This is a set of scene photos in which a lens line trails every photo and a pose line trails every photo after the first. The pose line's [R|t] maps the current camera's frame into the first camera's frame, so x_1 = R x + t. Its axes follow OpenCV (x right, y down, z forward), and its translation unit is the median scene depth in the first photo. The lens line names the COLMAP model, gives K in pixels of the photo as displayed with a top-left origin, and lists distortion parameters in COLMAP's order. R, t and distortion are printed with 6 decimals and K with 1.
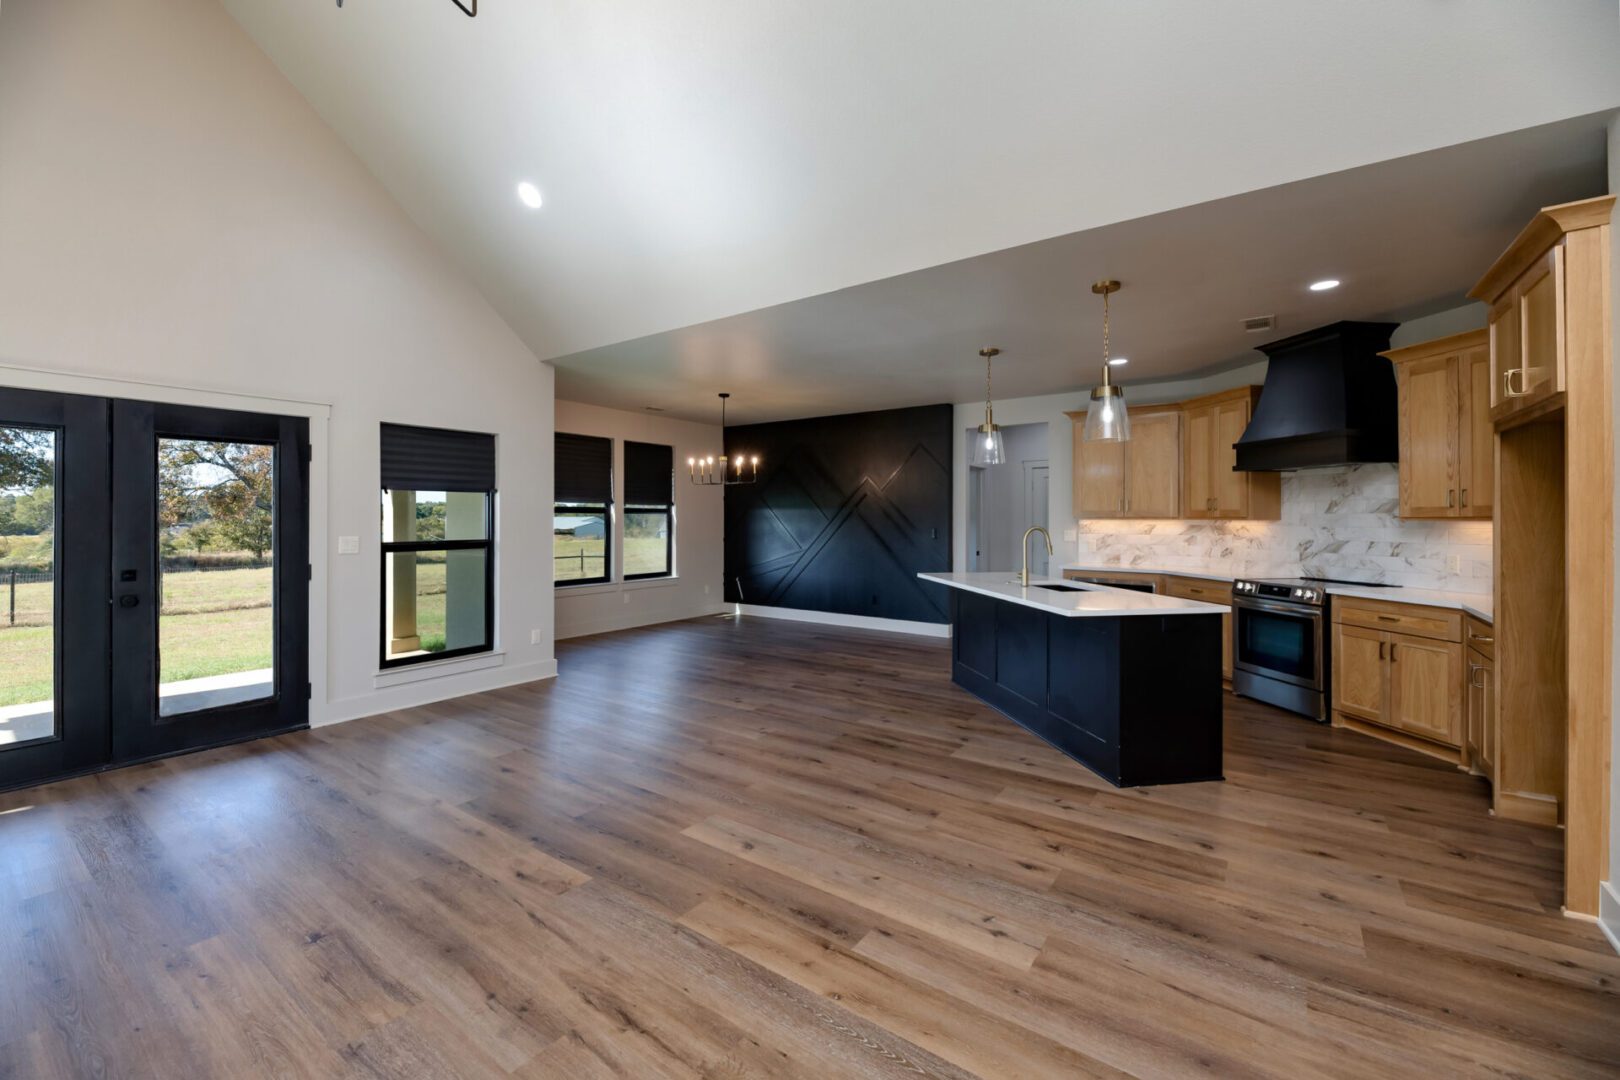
lens RADIAL K [[666.1, 0, 809.5], [0, 666.1, 525.1], [0, 0, 1]] dist [0.002292, 0.000608]
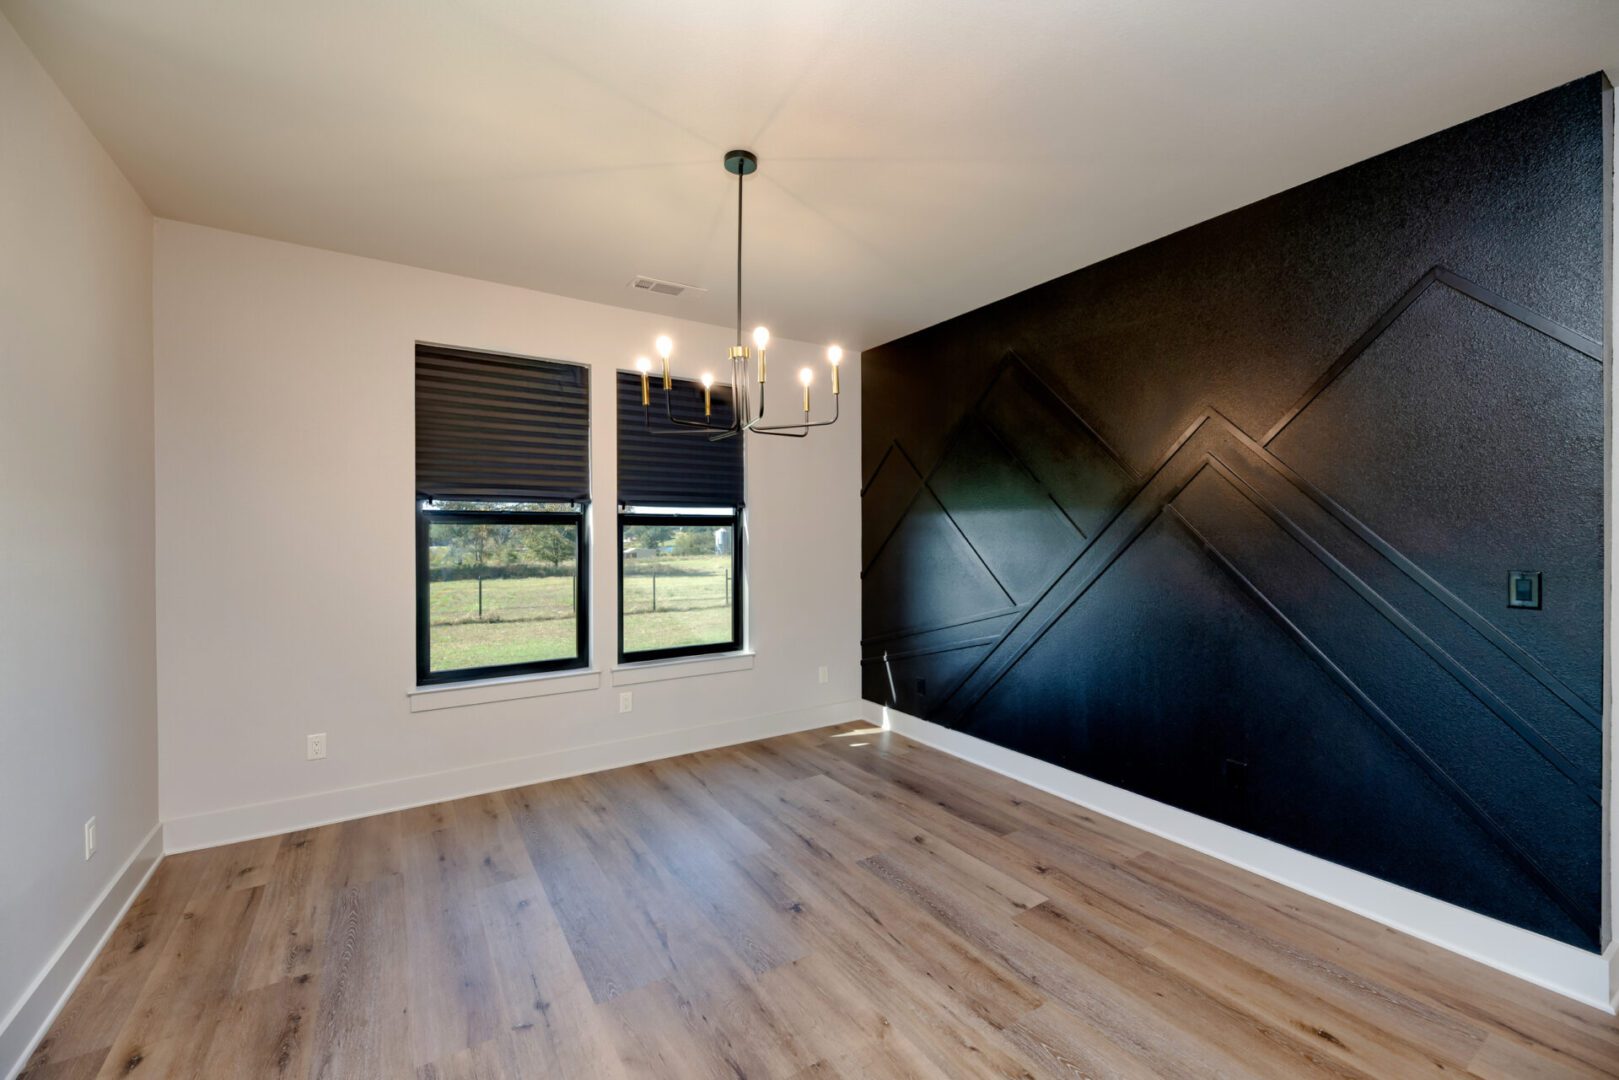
lens RADIAL K [[665.7, 0, 808.7], [0, 665.7, 544.2], [0, 0, 1]] dist [0.002292, 0.000608]
pose [[0.925023, 0.003691, -0.379894, 0.026141], [-0.000169, 0.999957, 0.009304, -0.007127], [0.379912, -0.008542, 0.924983, 0.548378]]
